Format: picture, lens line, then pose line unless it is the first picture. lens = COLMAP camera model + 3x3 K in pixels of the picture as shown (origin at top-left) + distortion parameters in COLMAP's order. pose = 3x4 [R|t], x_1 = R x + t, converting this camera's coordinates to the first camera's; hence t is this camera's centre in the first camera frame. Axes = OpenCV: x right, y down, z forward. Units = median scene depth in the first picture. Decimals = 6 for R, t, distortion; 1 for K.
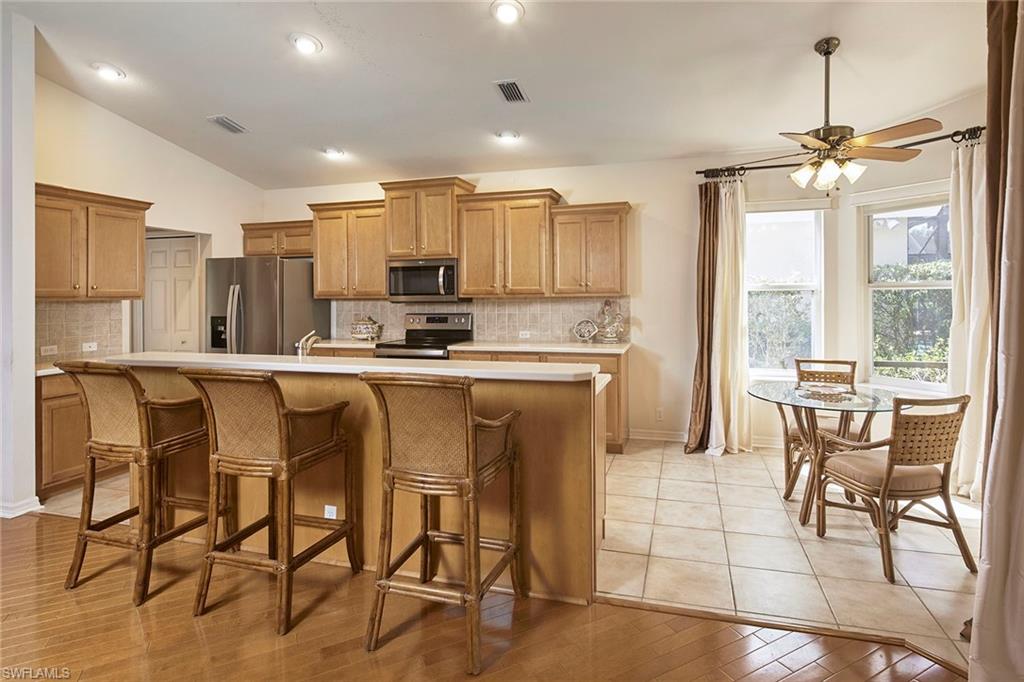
lens RADIAL K [[538.4, 0, 531.3], [0, 538.4, 288.9], [0, 0, 1]] dist [-0.000186, 0.000132]
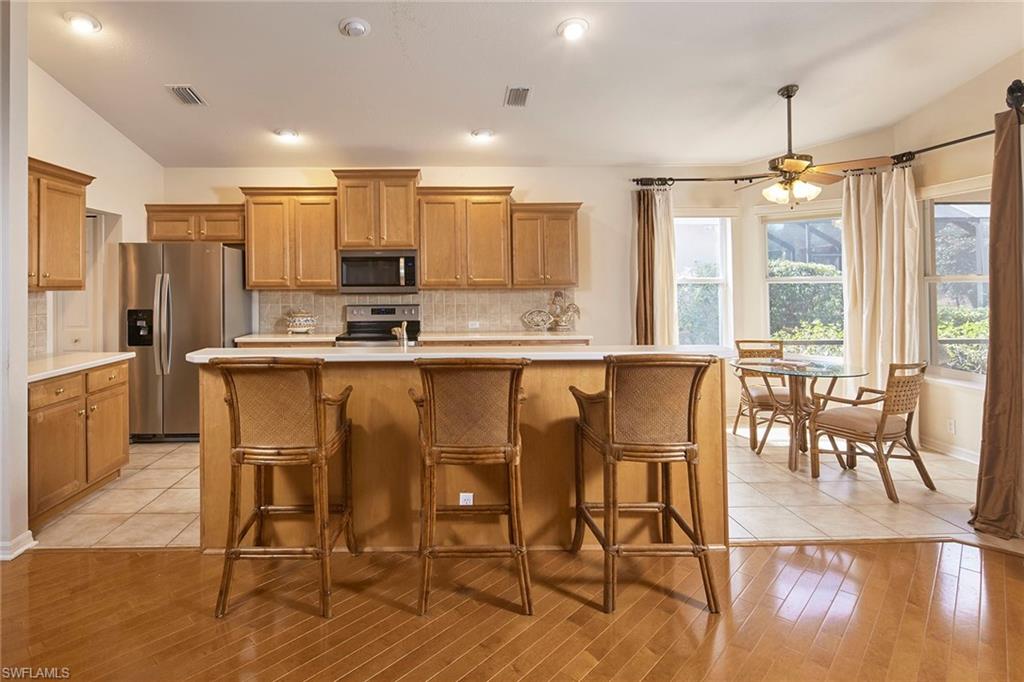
lens RADIAL K [[536.7, 0, 462.1], [0, 536.7, 273.0], [0, 0, 1]] dist [-0.000437, 0.000024]
pose [[0.956558, 0.010858, 0.291340, -0.350384], [-0.006759, 0.999864, -0.015073, 0.001014], [-0.291464, 0.012449, 0.956501, 0.014573]]
